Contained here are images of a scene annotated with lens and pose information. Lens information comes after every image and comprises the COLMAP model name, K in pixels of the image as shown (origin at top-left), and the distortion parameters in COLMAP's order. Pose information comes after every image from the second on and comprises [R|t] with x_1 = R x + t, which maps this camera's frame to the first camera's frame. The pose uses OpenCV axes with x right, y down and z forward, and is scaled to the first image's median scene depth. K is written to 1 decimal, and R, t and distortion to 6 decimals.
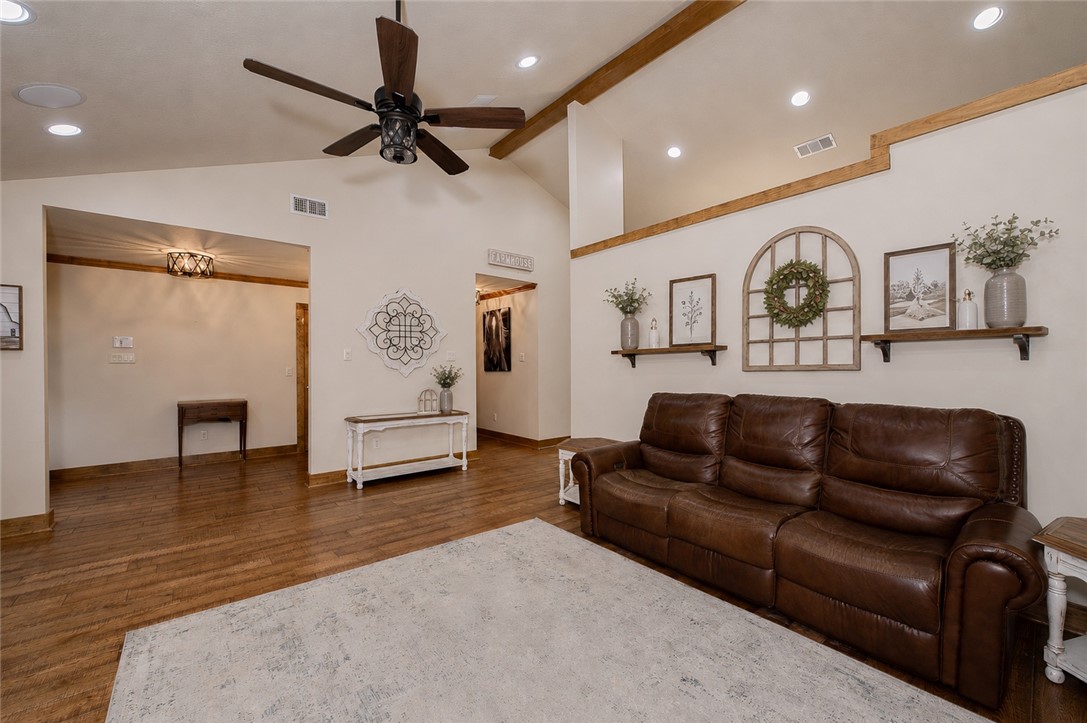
lens RADIAL K [[427.3, 0, 546.7], [0, 427.3, 367.1], [0, 0, 1]] dist [0.018386, -0.000088]
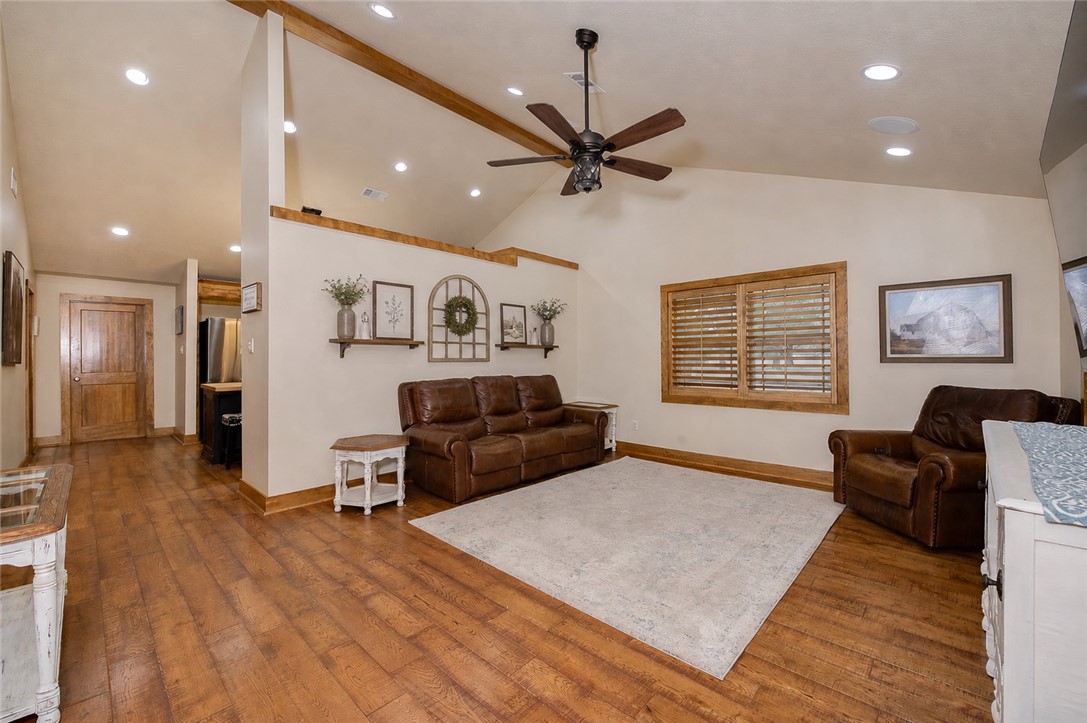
lens RADIAL K [[427.3, 0, 543.6], [0, 427.3, 353.2], [0, 0, 1]] dist [0.018386, -0.000088]
pose [[-0.123081, 0.015508, 0.992275, -1.097886], [0.006010, 0.999871, -0.014881, 0.001571], [-0.992378, 0.004132, -0.123158, 0.903242]]
